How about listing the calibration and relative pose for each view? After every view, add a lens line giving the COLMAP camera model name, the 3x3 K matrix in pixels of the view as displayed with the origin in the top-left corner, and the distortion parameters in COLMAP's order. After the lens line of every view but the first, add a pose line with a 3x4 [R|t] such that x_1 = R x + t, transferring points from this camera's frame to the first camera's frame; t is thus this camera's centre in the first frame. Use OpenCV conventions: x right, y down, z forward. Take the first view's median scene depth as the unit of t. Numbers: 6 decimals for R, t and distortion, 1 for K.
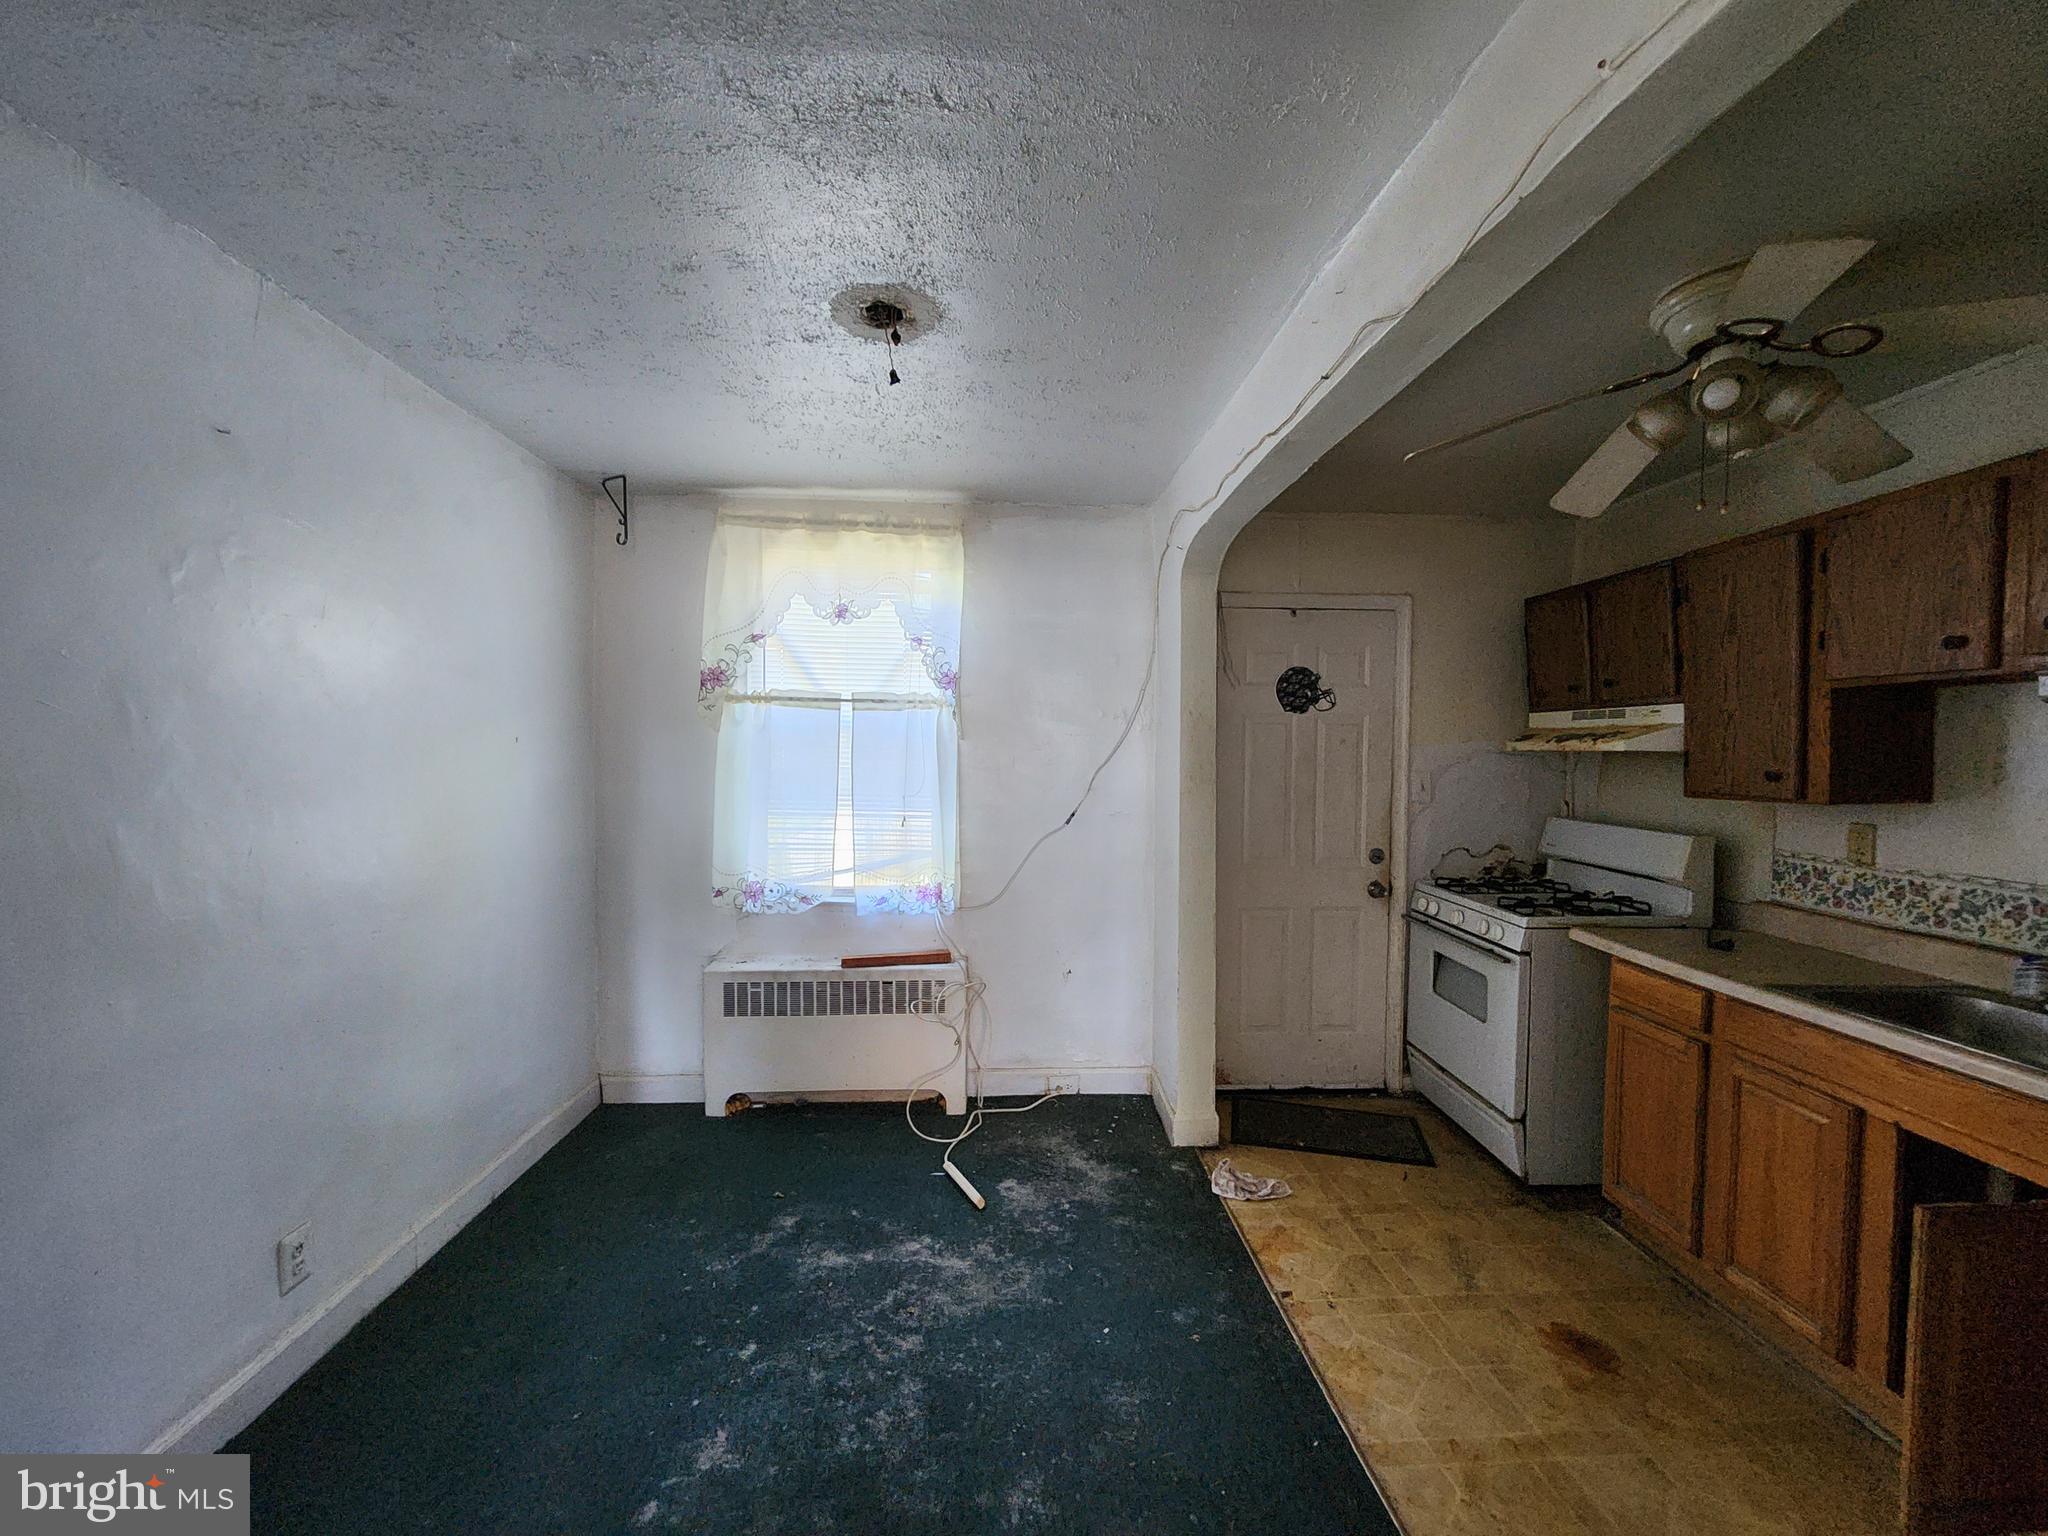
lens RADIAL K [[814.2, 0, 1037.5], [0, 814.2, 773.5], [0, 0, 1]] dist [-0.001111, -0.001081]
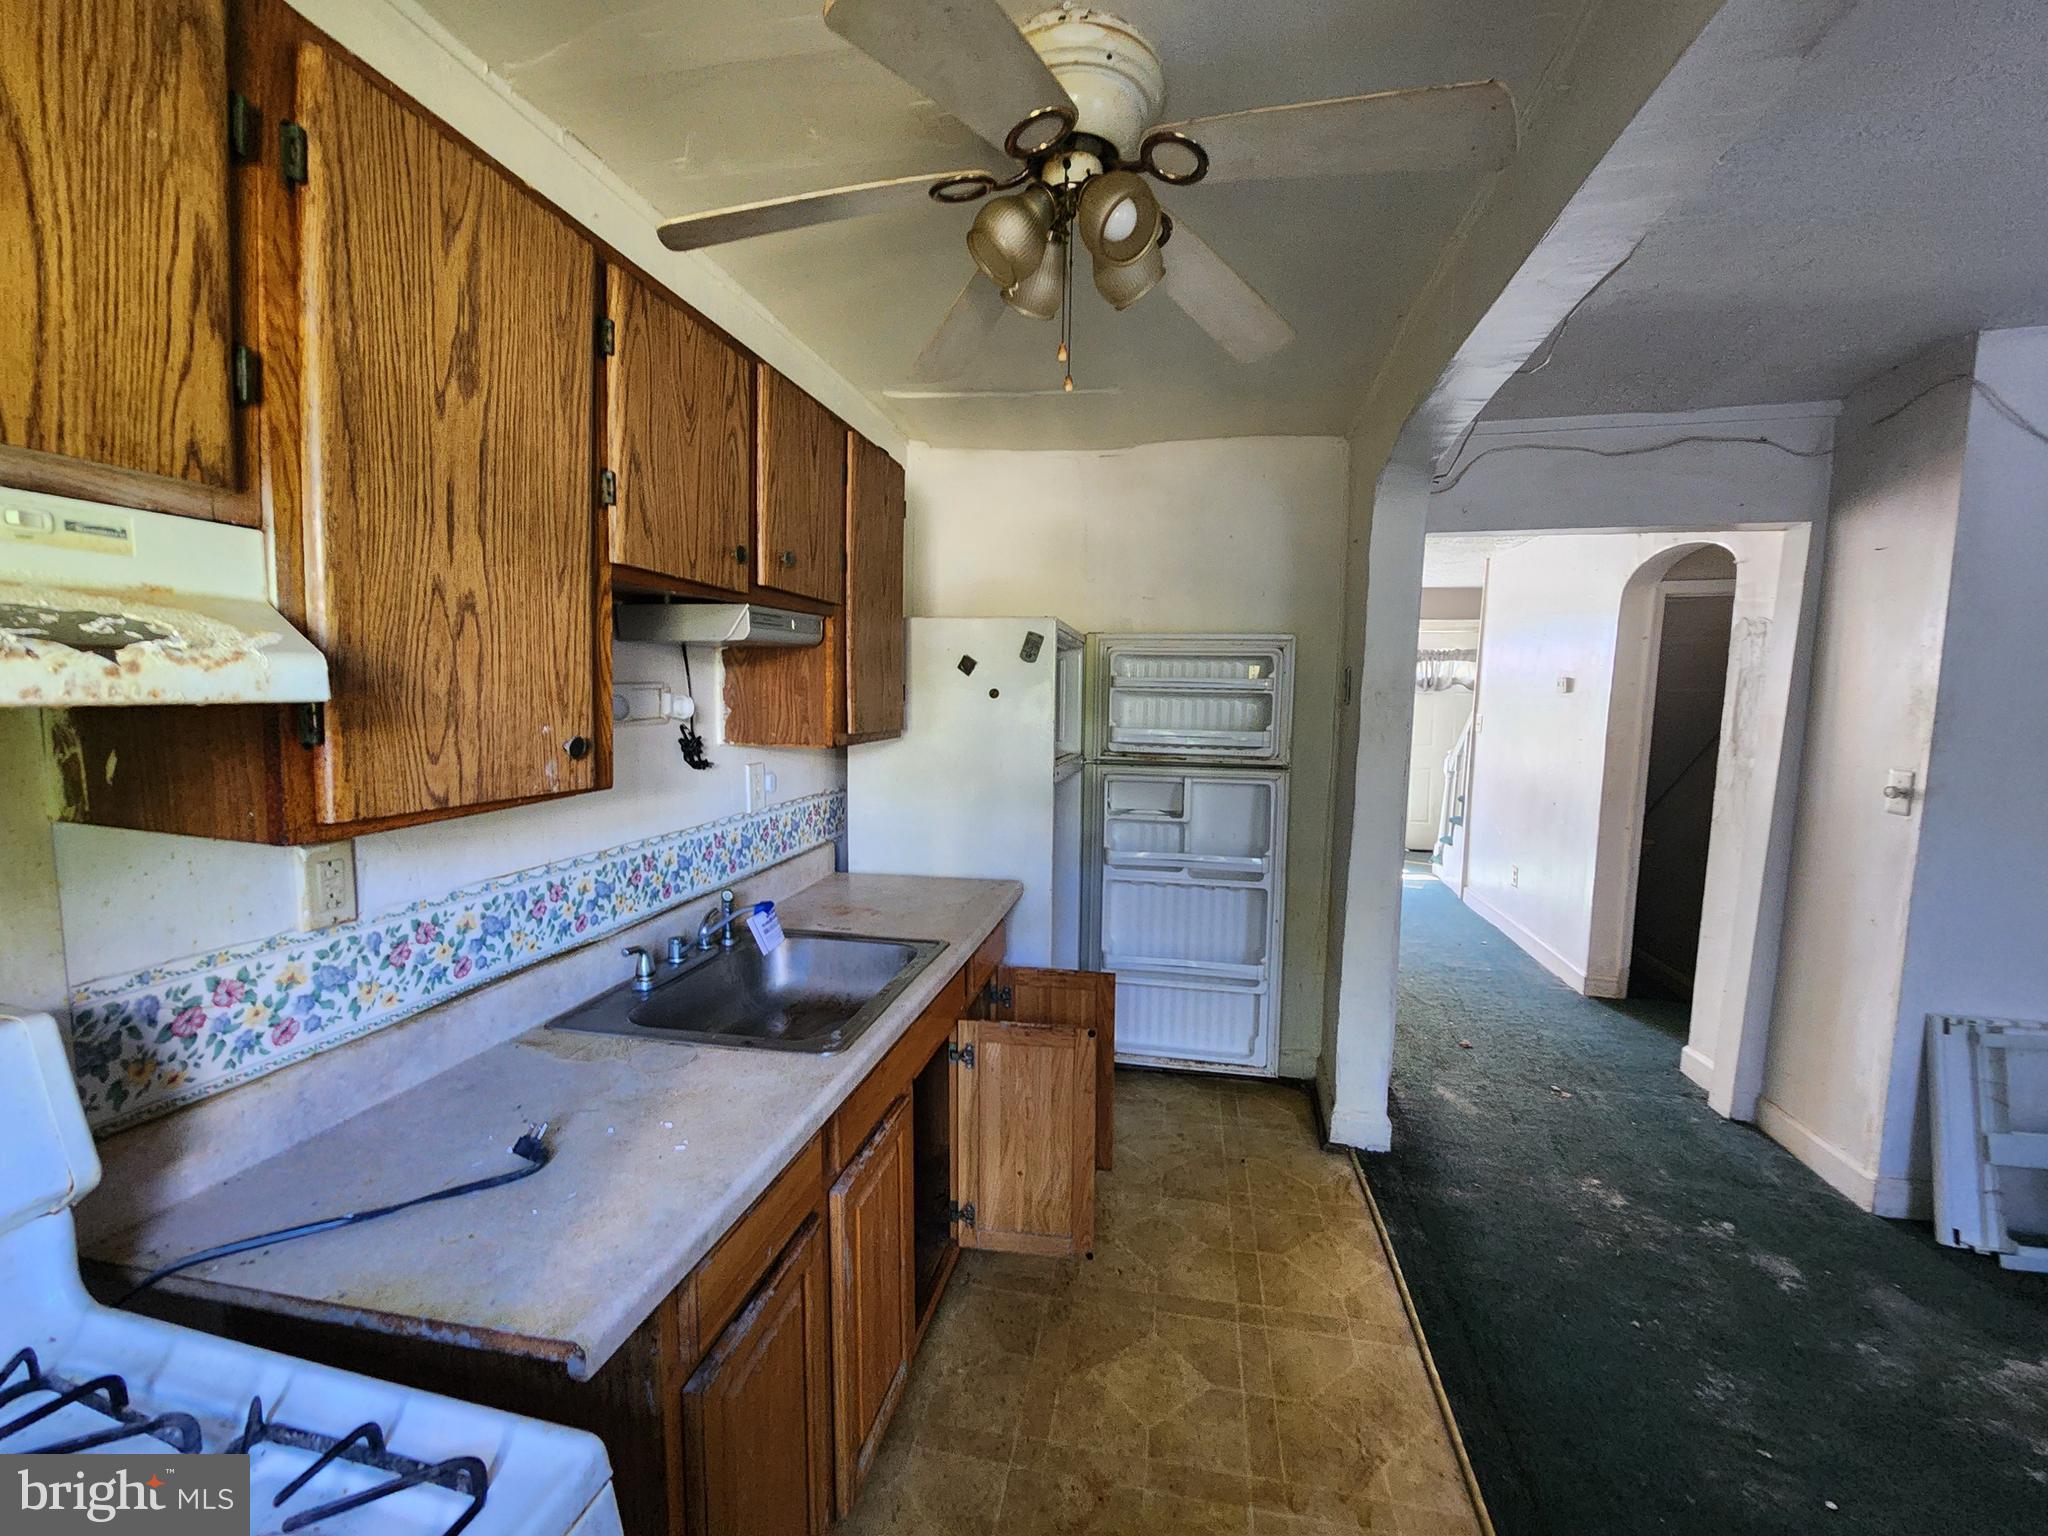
lens RADIAL K [[814.2, 0, 1037.5], [0, 814.2, 773.5], [0, 0, 1]] dist [-0.001111, -0.001081]
pose [[-0.970421, -0.040585, 0.237984, 0.555829], [-0.009918, 0.991638, 0.128669, -0.047675], [-0.241216, 0.122502, -0.962709, 1.493515]]
